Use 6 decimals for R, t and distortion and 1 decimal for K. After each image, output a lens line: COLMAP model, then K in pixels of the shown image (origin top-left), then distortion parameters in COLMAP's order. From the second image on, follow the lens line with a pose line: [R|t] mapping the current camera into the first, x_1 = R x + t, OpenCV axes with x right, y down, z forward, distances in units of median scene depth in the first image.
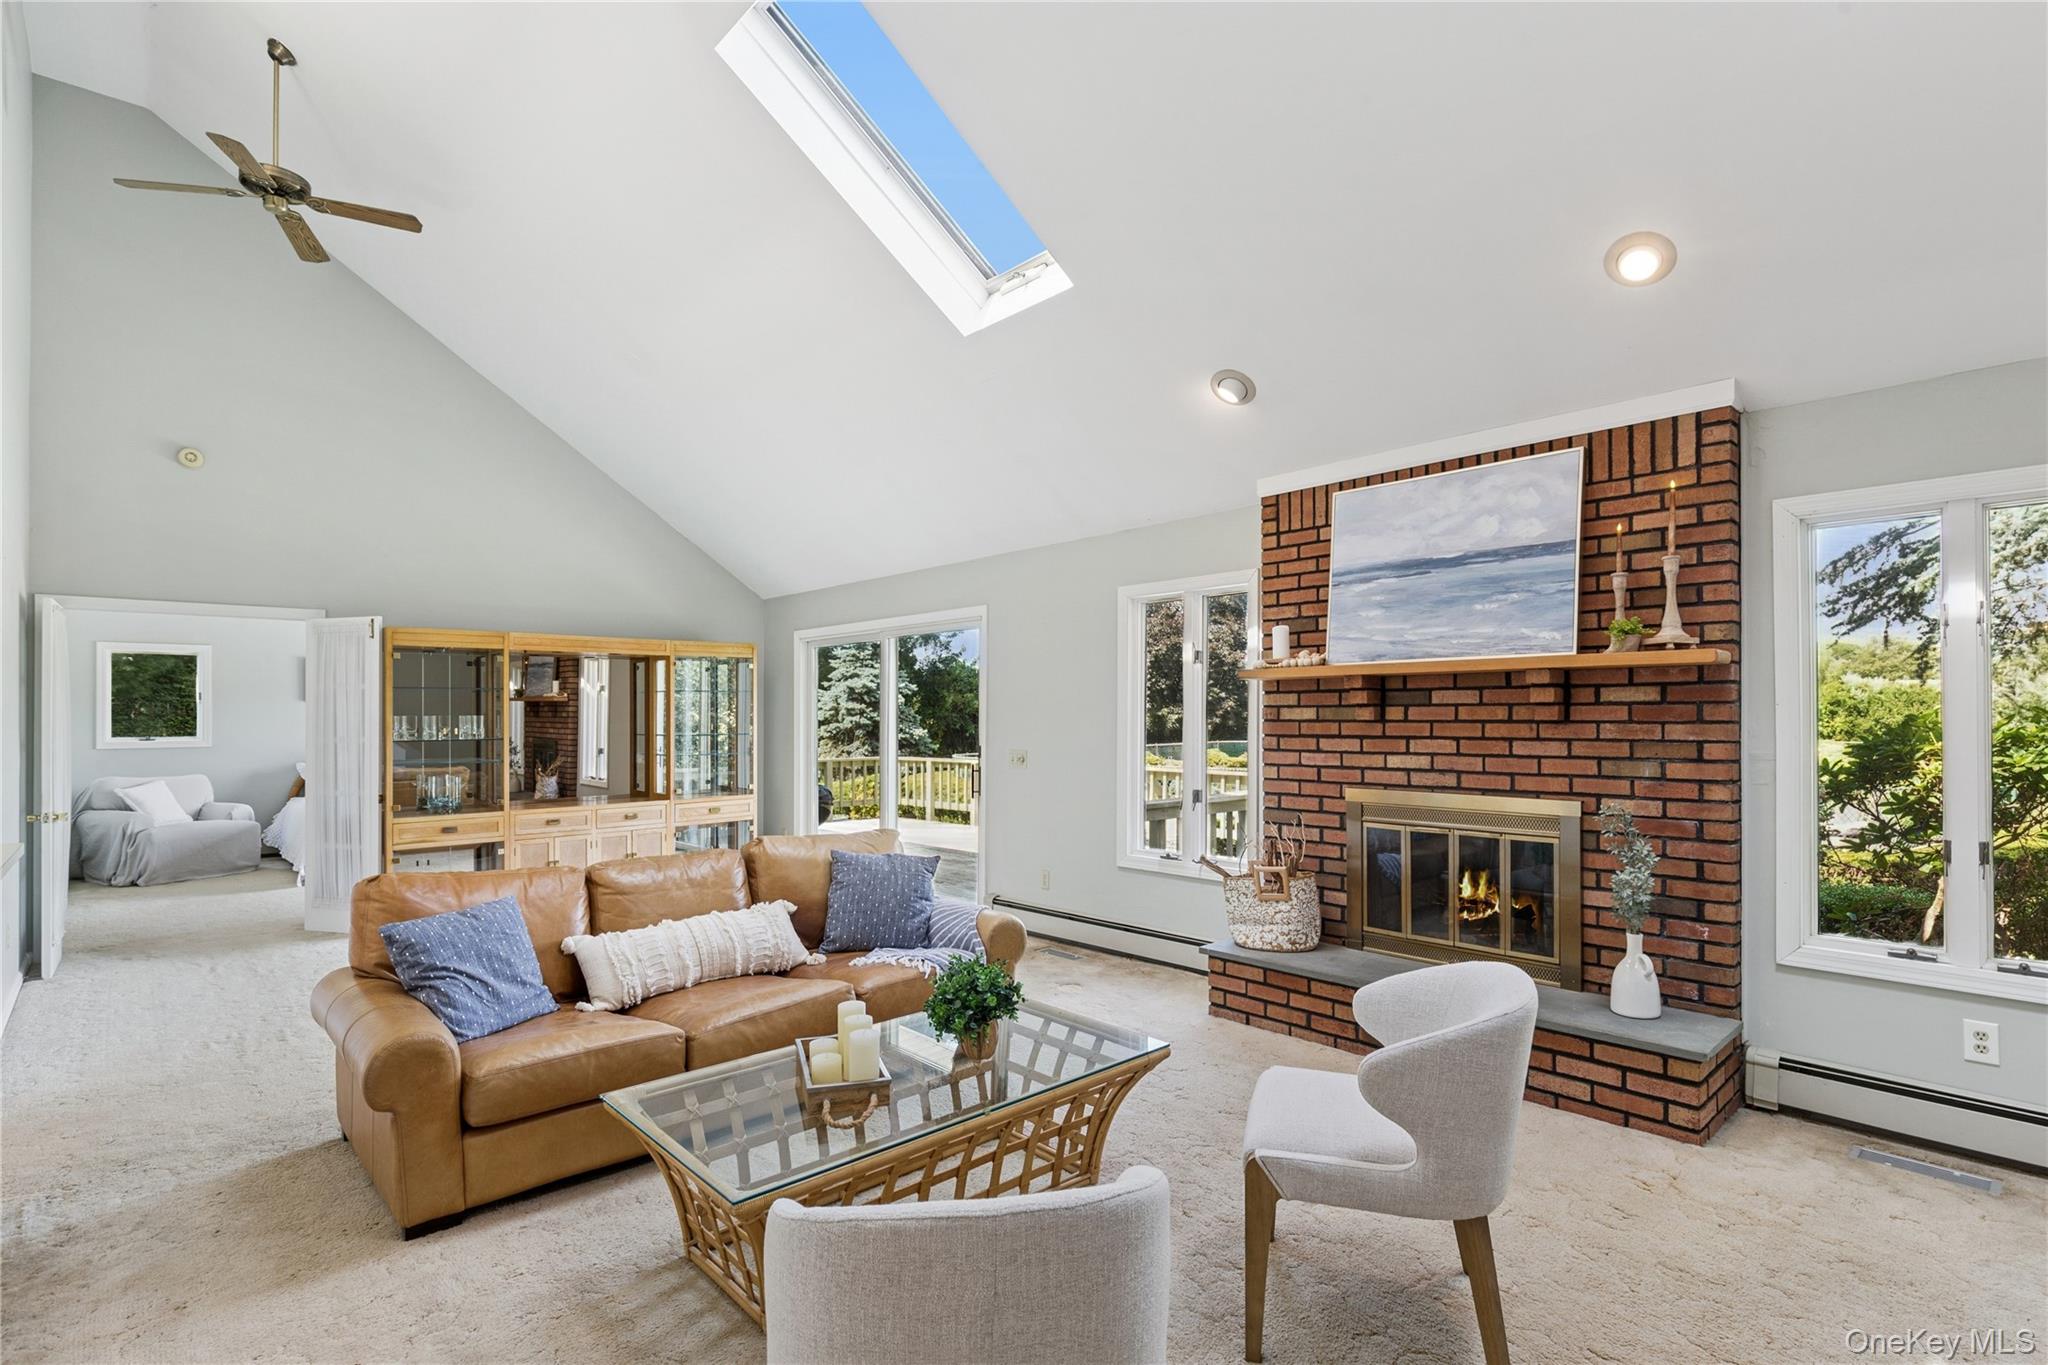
lens RADIAL K [[995.7, 0, 1027.4], [0, 995.7, 715.3], [0, 0, 1]] dist [-0.002568, -0.000762]
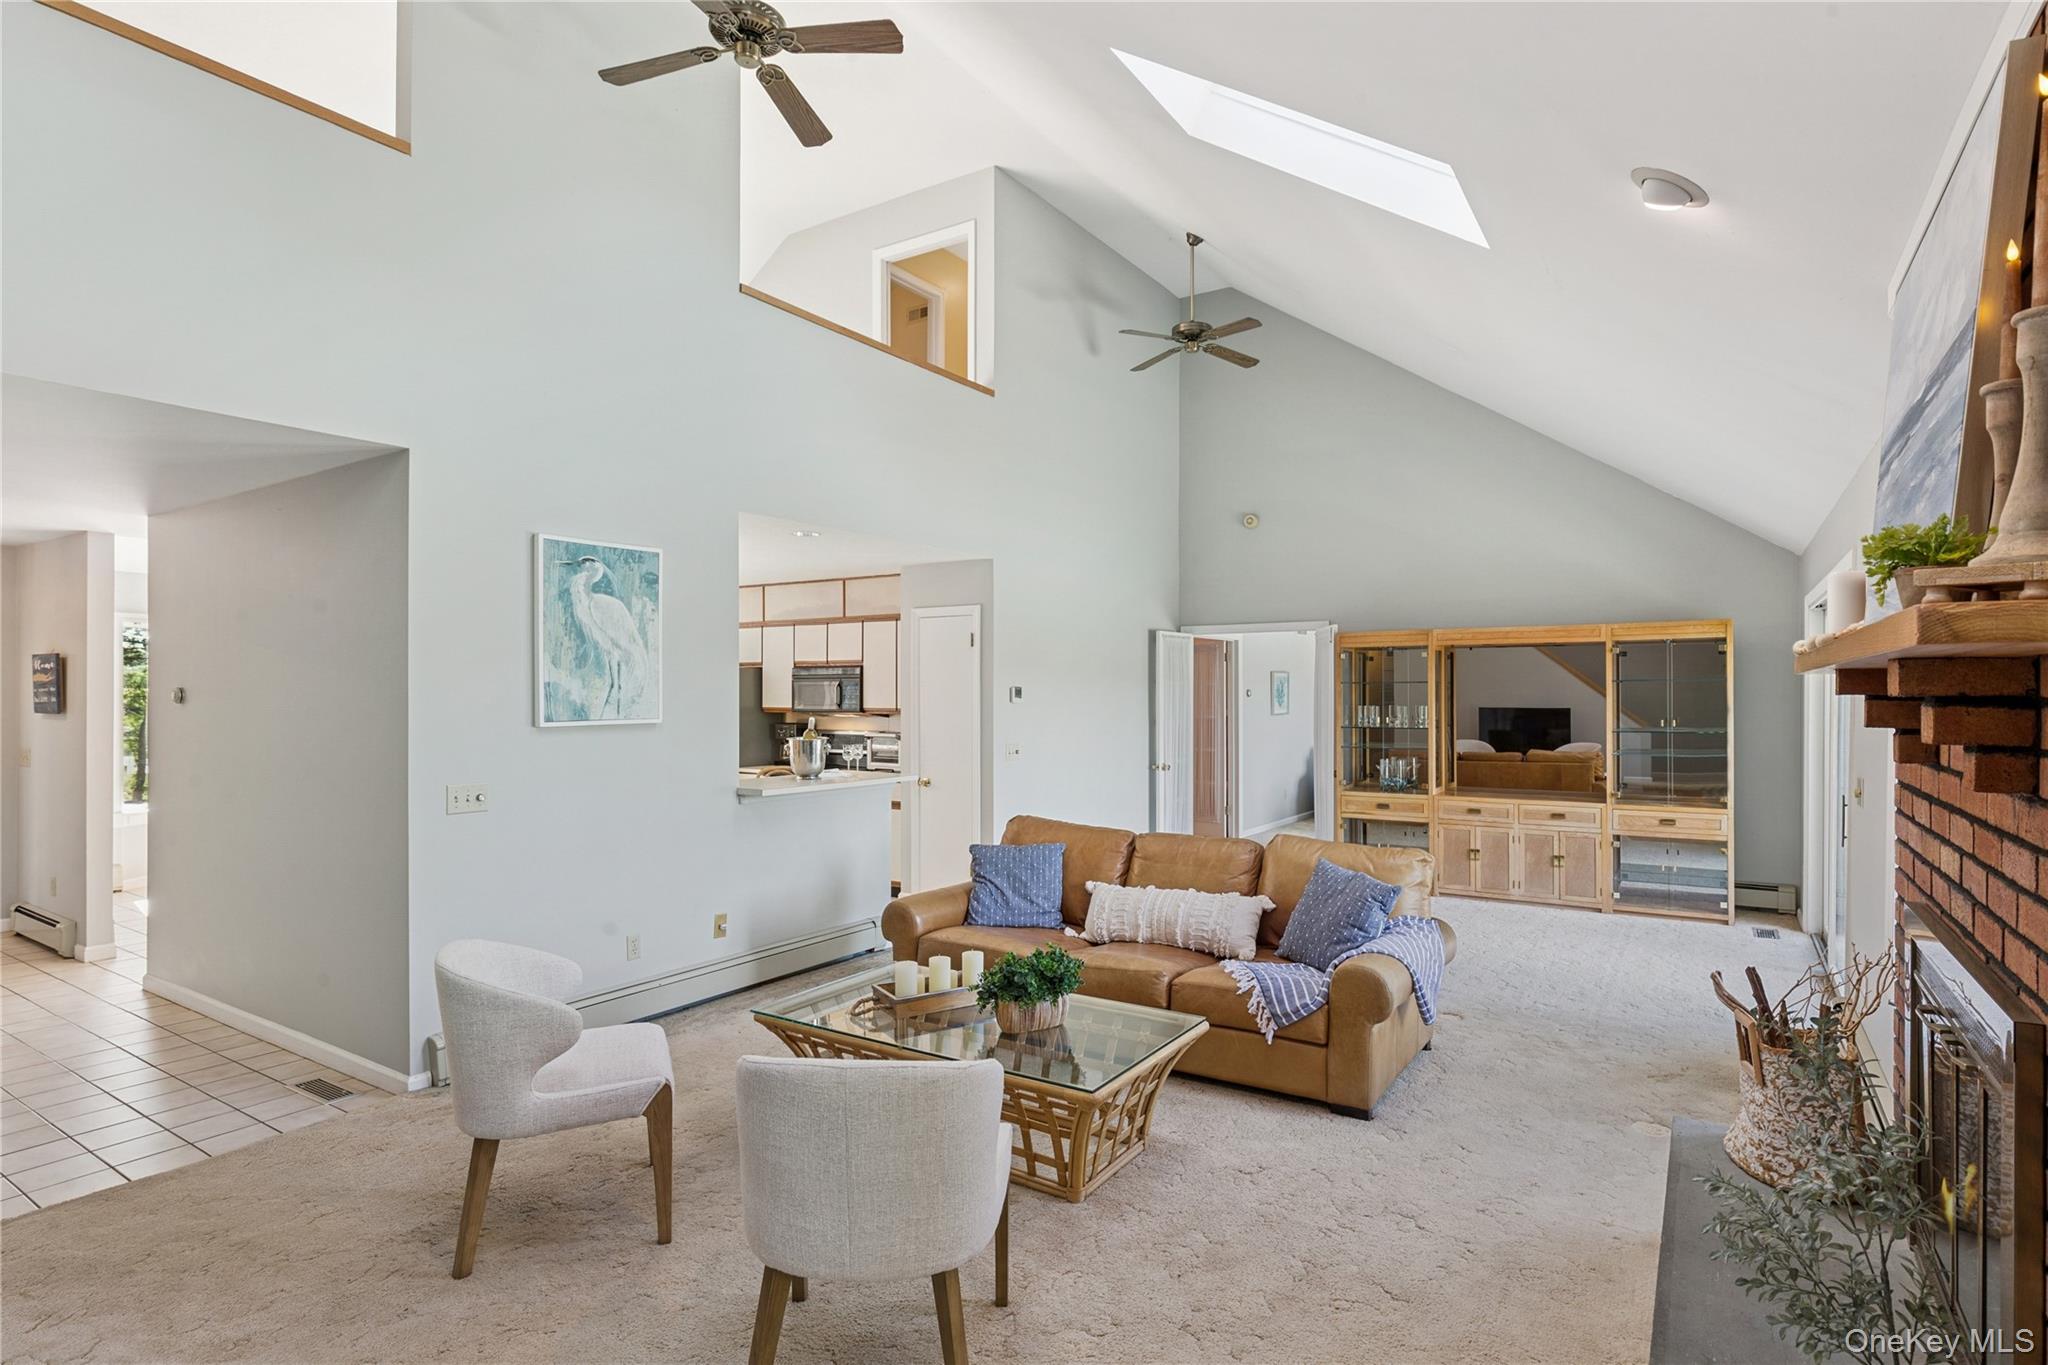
lens RADIAL K [[1035.2, 0, 1024.0], [0, 1035.2, 682.5], [0, 0, 1]] dist [-0.000570, -0.000137]
pose [[0.237918, -0.006065, -0.971266, 0.710580], [0.000504, 0.999981, -0.006121, -0.029436], [0.971285, 0.000967, 0.237916, 0.473347]]
